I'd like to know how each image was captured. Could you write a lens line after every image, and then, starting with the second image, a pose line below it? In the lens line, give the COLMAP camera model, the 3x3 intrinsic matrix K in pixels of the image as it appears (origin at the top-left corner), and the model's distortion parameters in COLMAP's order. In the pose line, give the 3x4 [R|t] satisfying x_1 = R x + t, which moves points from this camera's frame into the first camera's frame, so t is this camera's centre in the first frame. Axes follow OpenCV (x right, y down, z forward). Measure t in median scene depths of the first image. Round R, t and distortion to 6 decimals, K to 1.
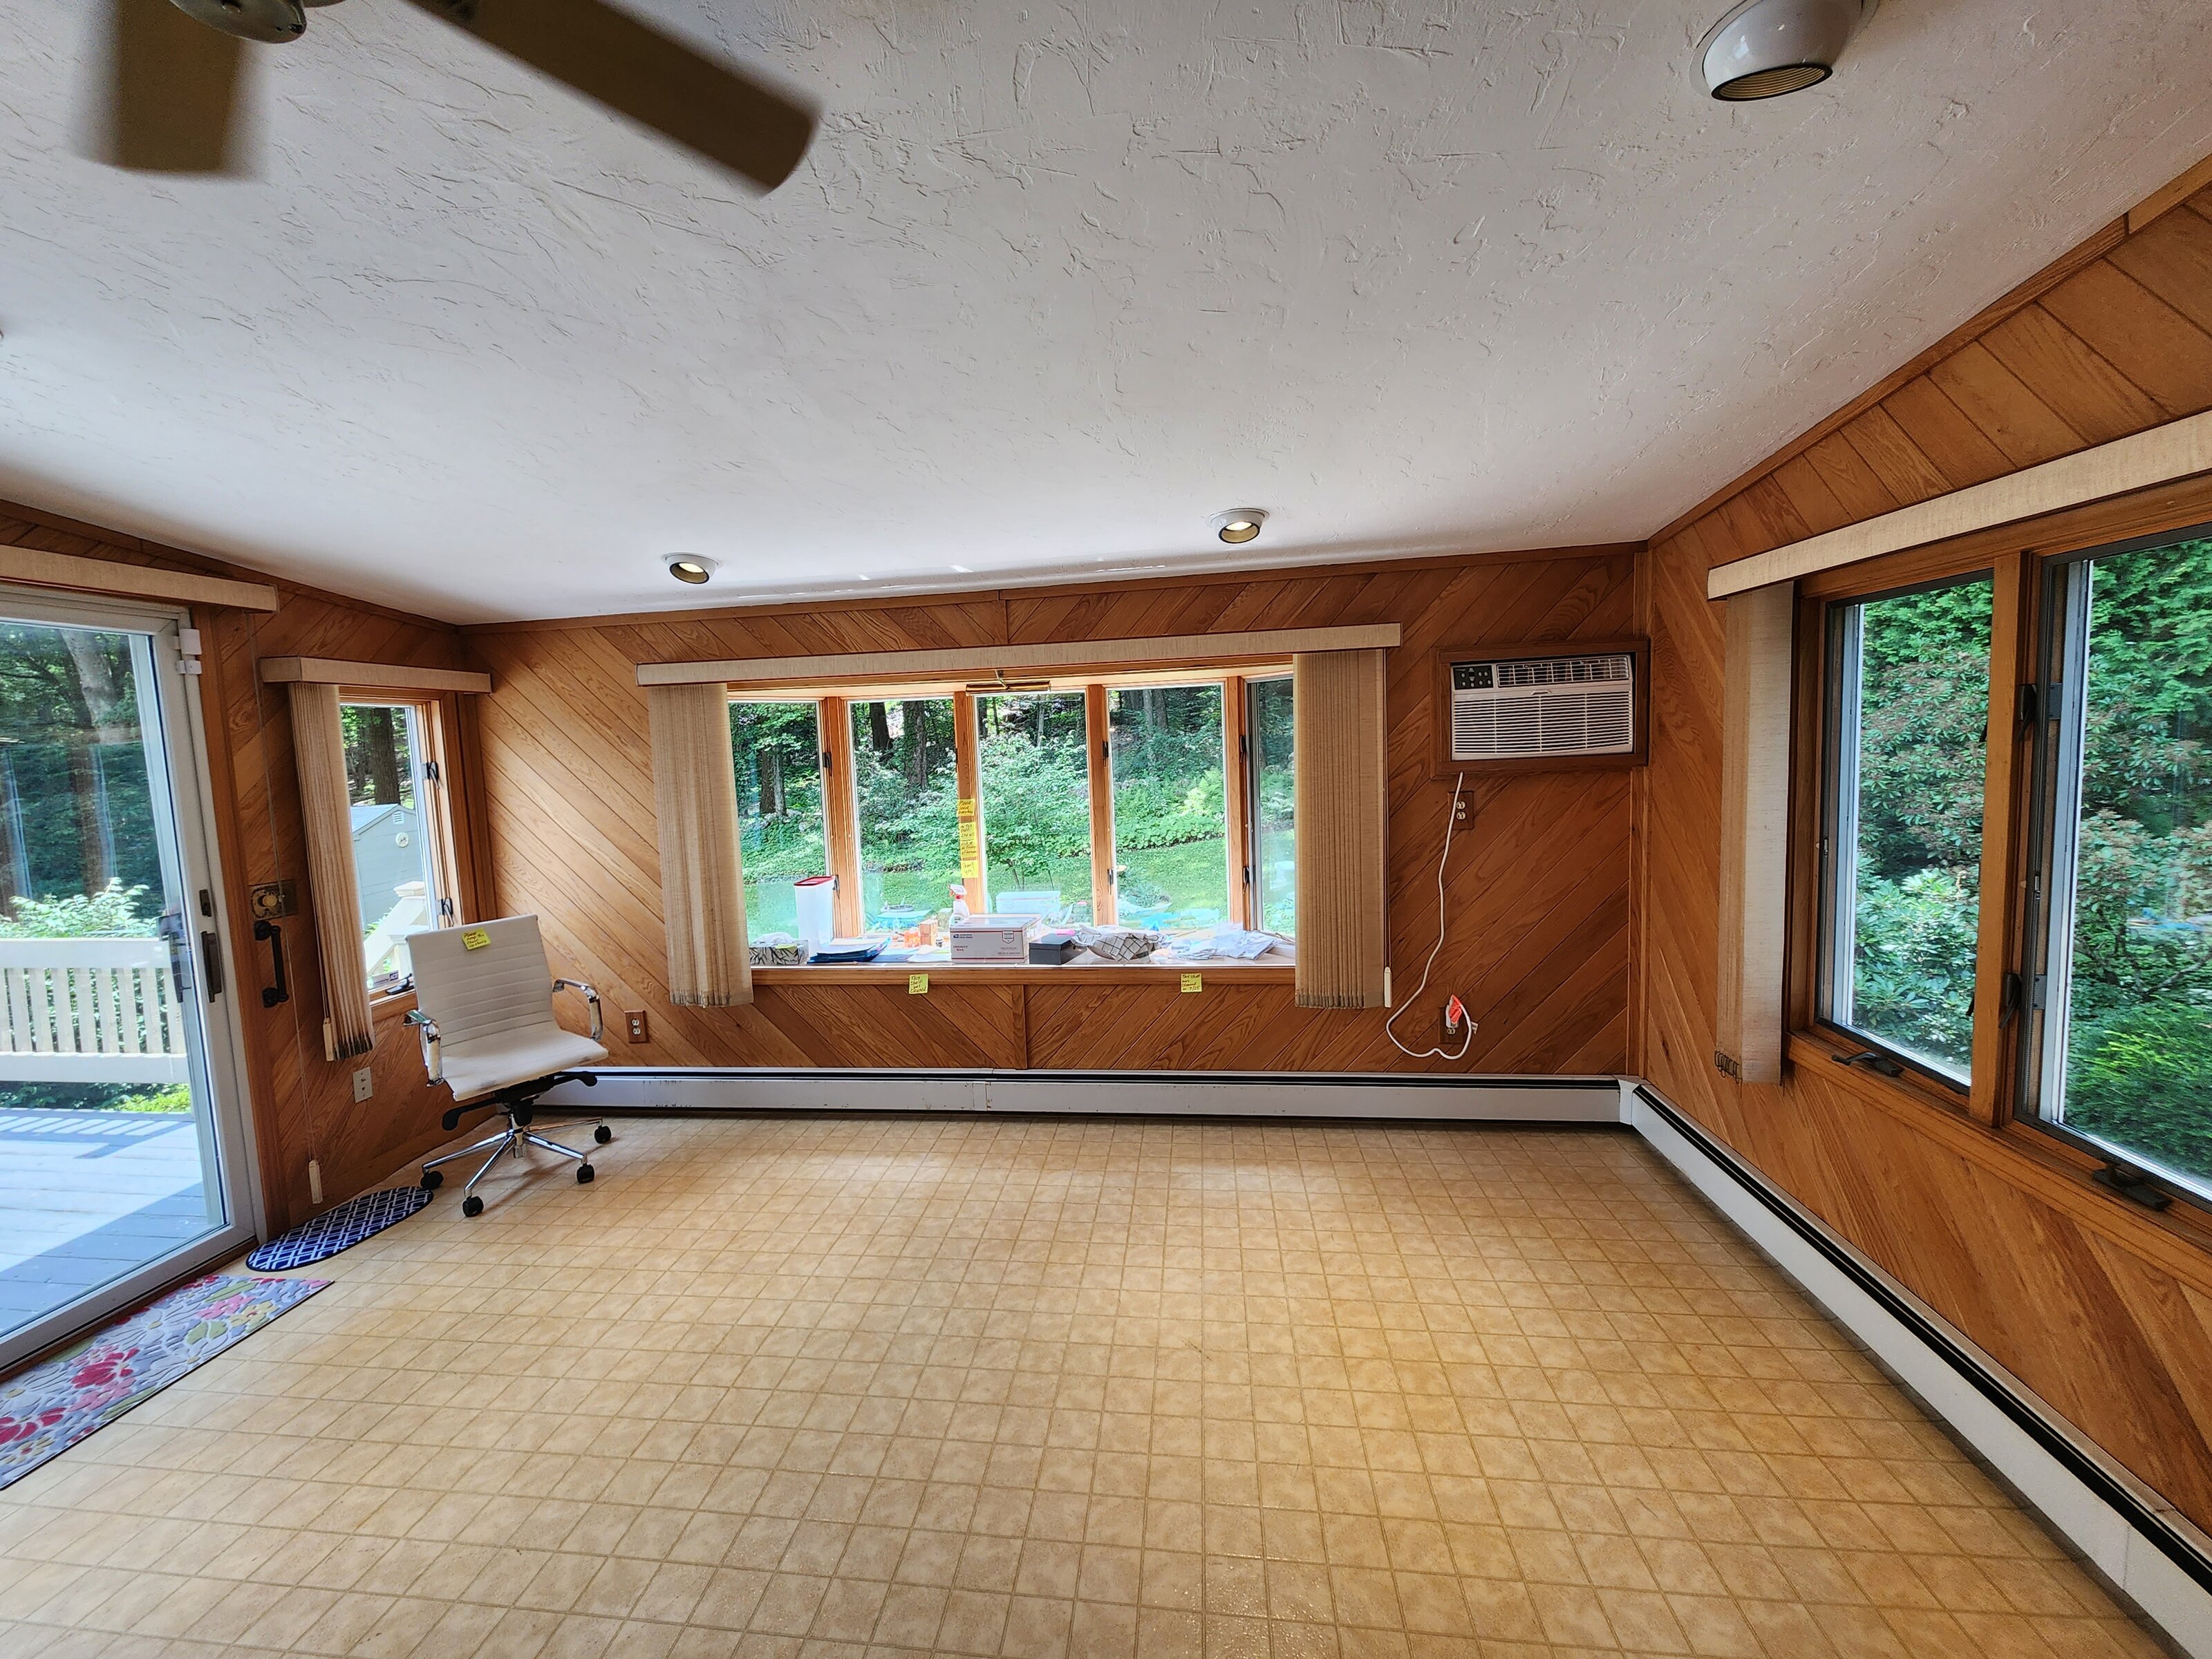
lens RADIAL K [[905.0, 0, 1071.7], [0, 905.0, 829.7], [0, 0, 1]] dist [0.001874, -0.001442]
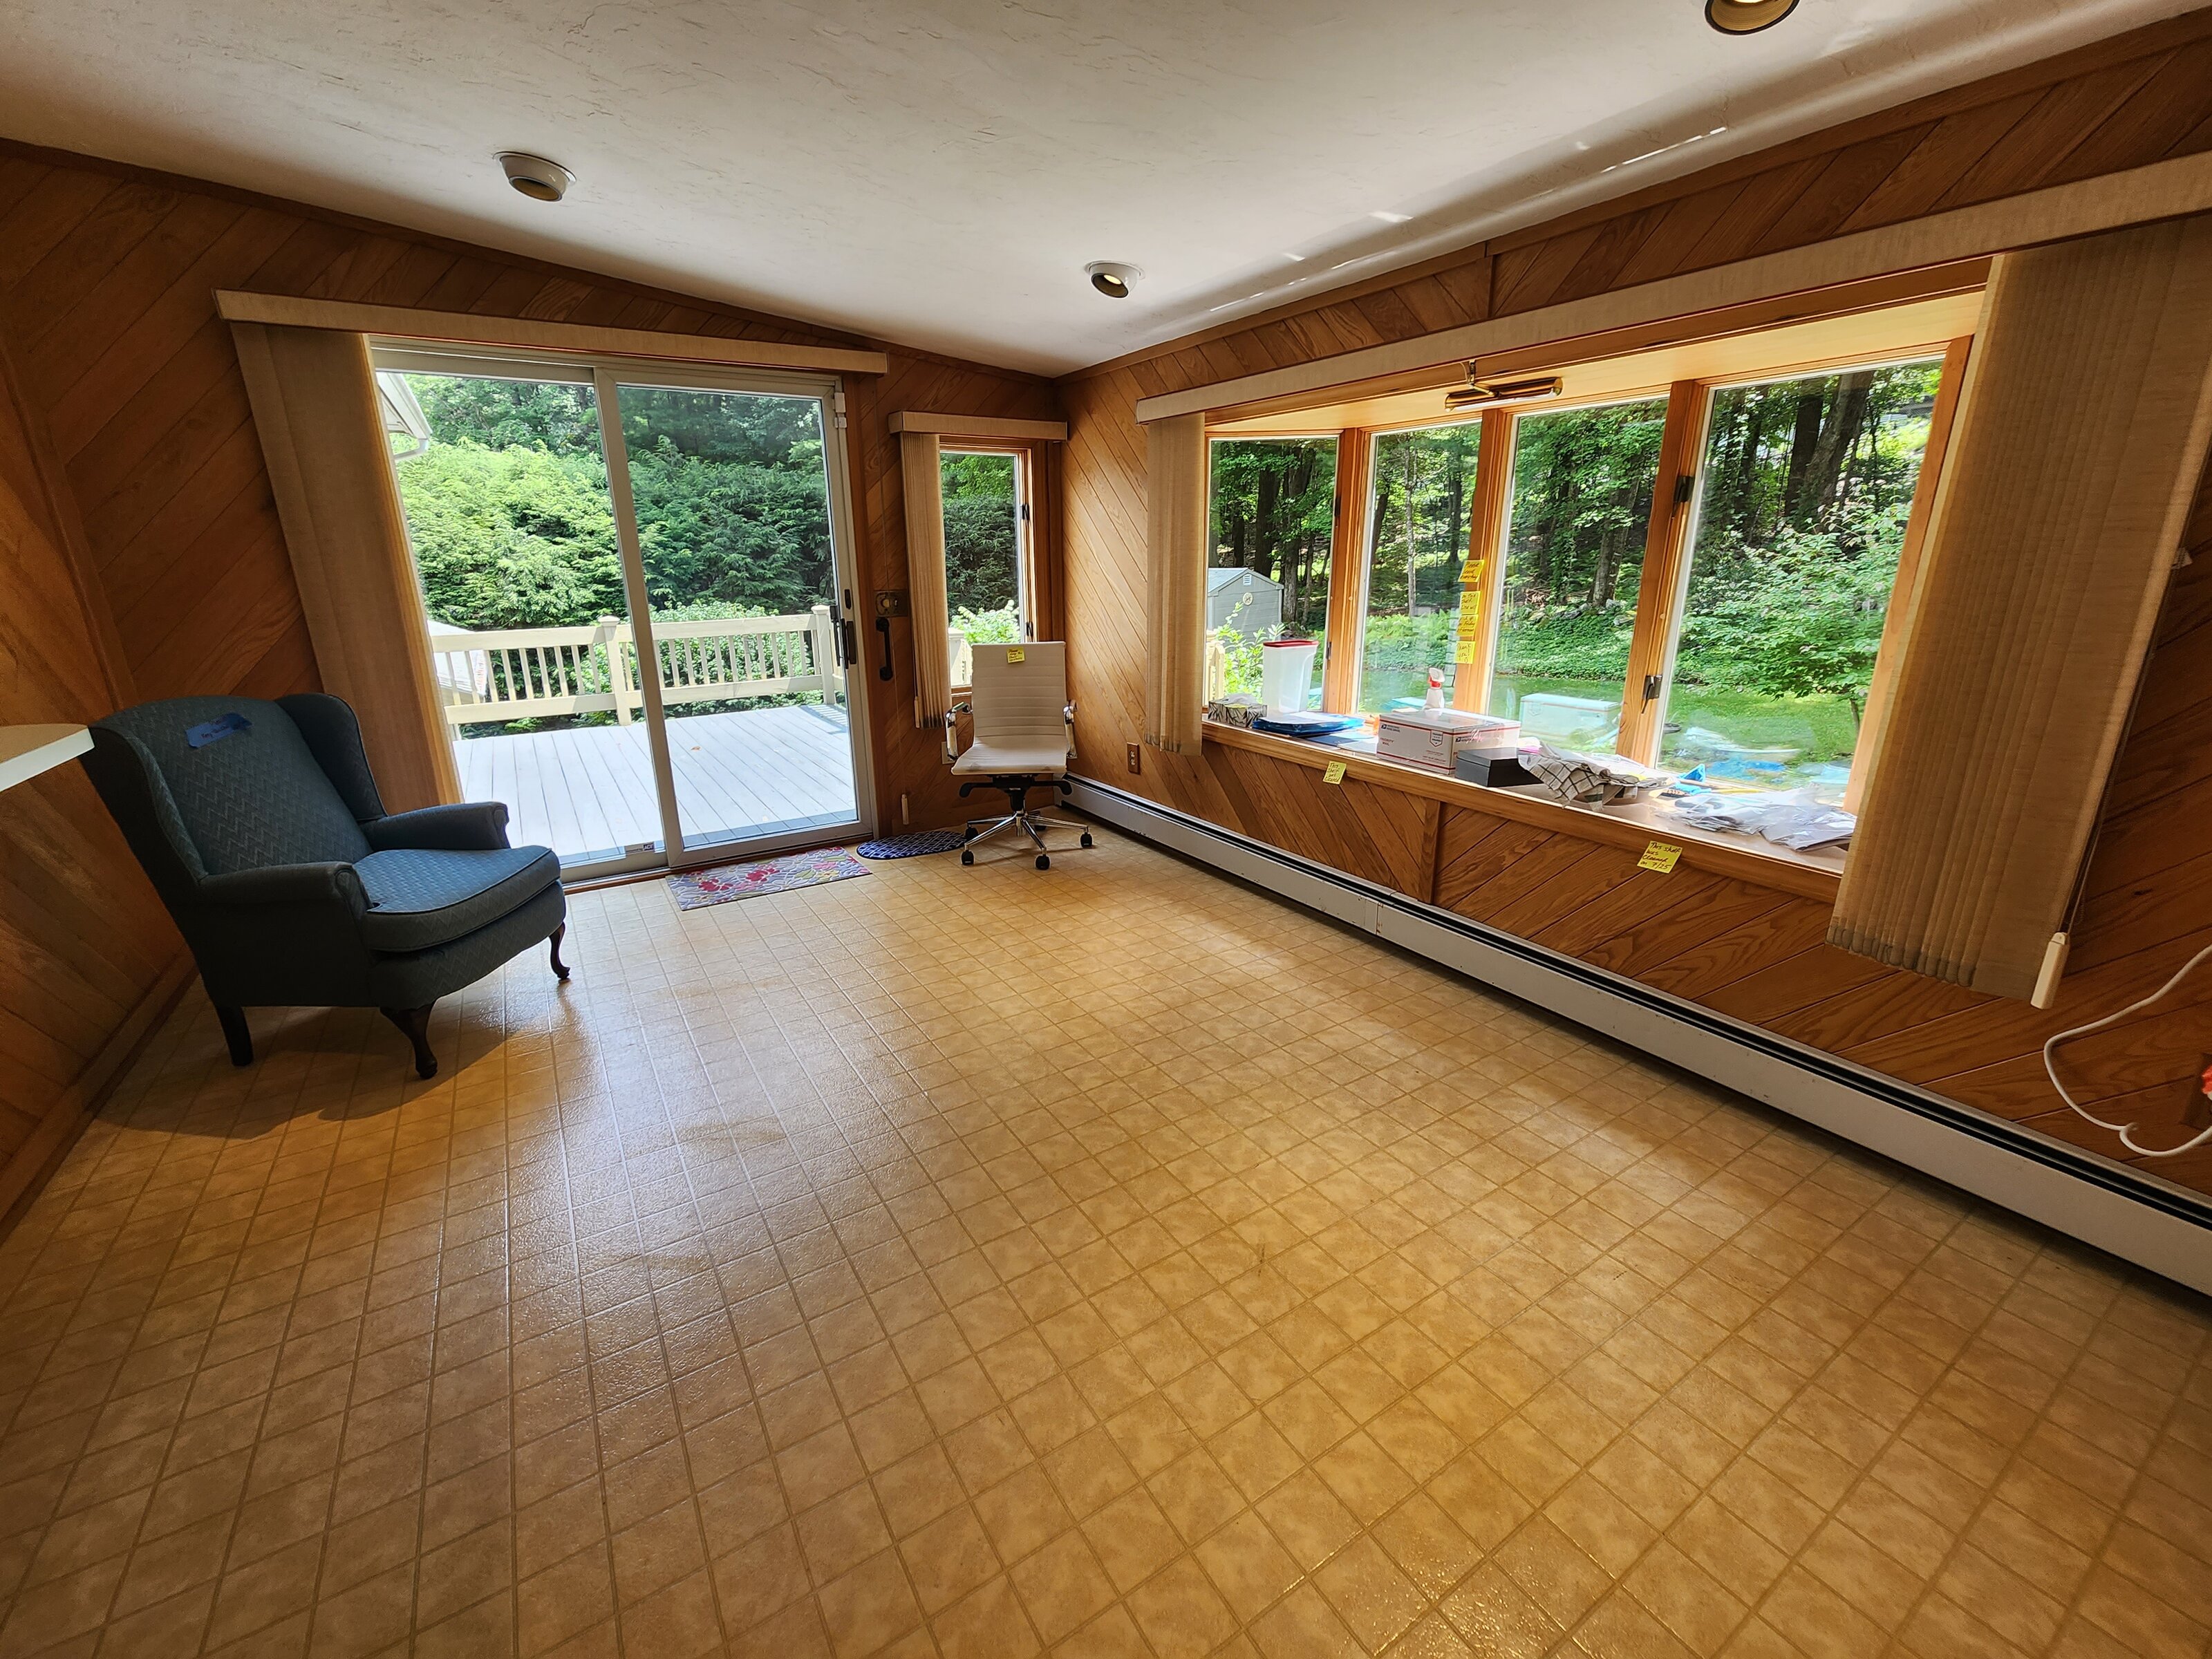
lens RADIAL K [[905.0, 0, 1092.0], [0, 905.0, 818.9], [0, 0, 1]] dist [0.001874, -0.001442]
pose [[0.642362, 0.251657, -0.723906, 0.333907], [-0.088234, 0.962555, 0.256326, 0.011552], [0.761305, -0.100781, 0.640514, 0.271445]]
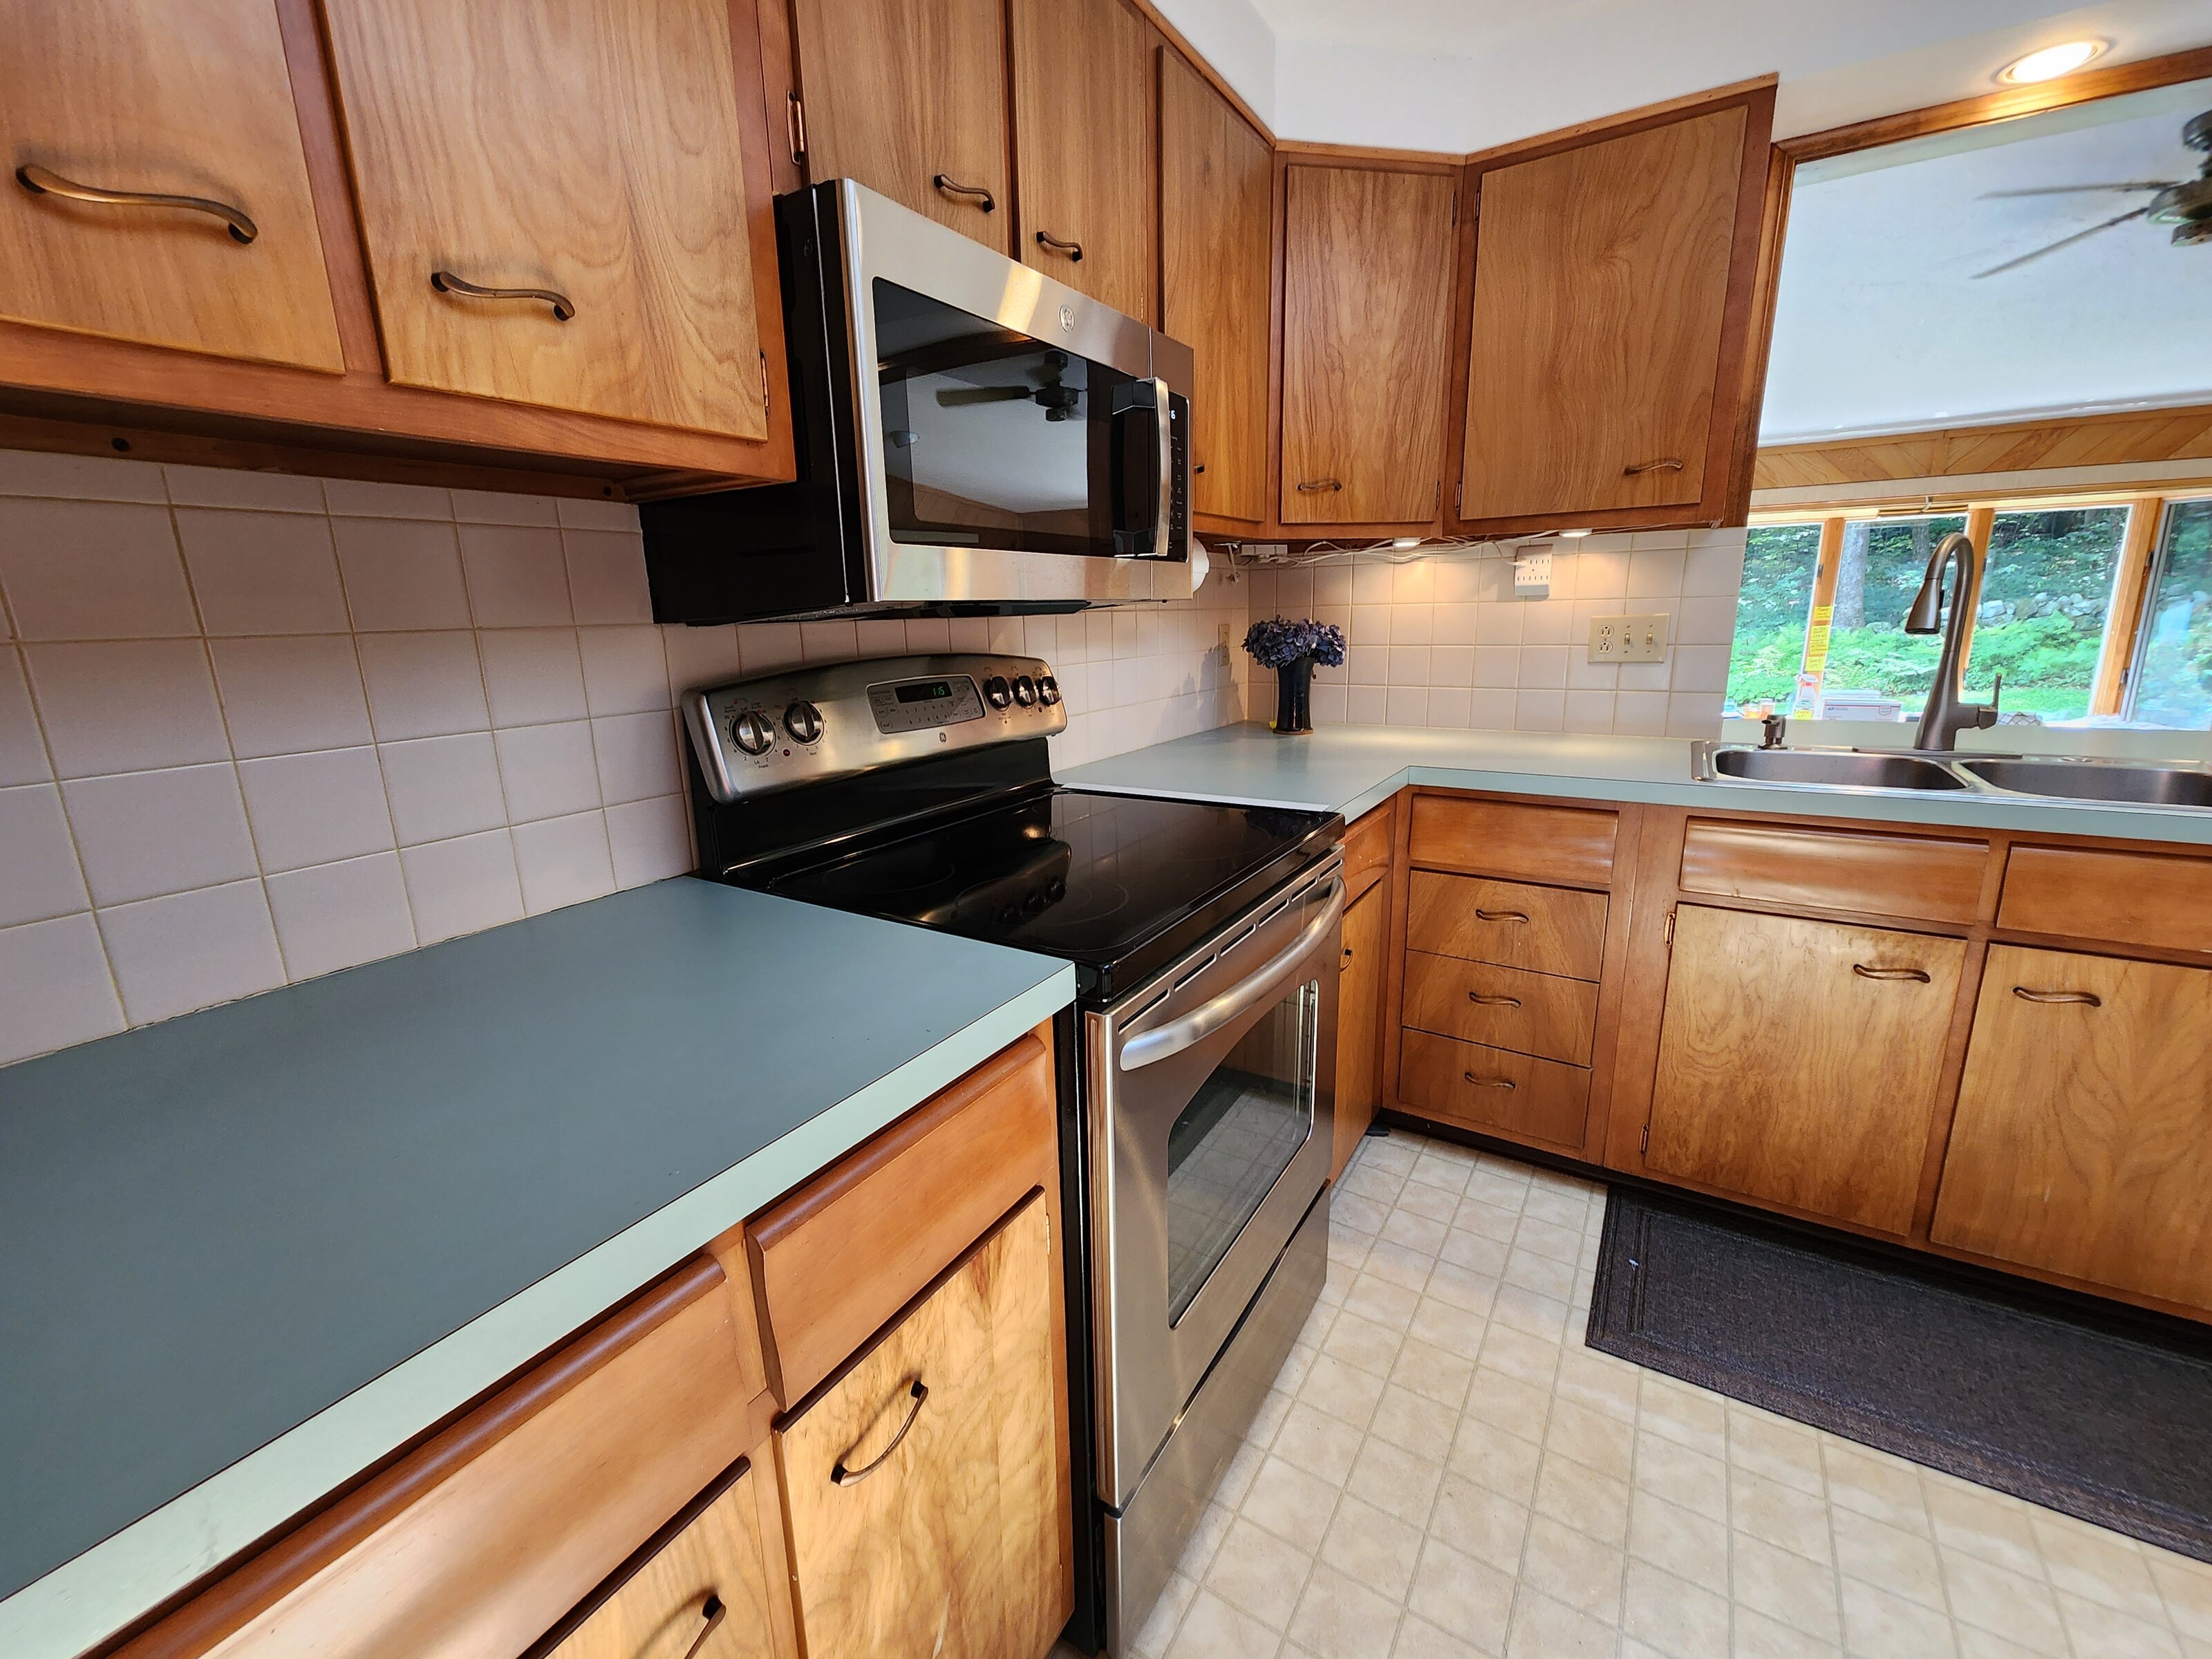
lens RADIAL K [[905.0, 0, 1103.6], [0, 905.0, 825.3], [0, 0, 1]] dist [0.001874, -0.001442]
pose [[0.912609, 0.110577, -0.393596, -0.570500], [-0.051269, 0.986082, 0.158155, 0.130220], [0.405606, -0.124154, 0.905577, -0.645410]]
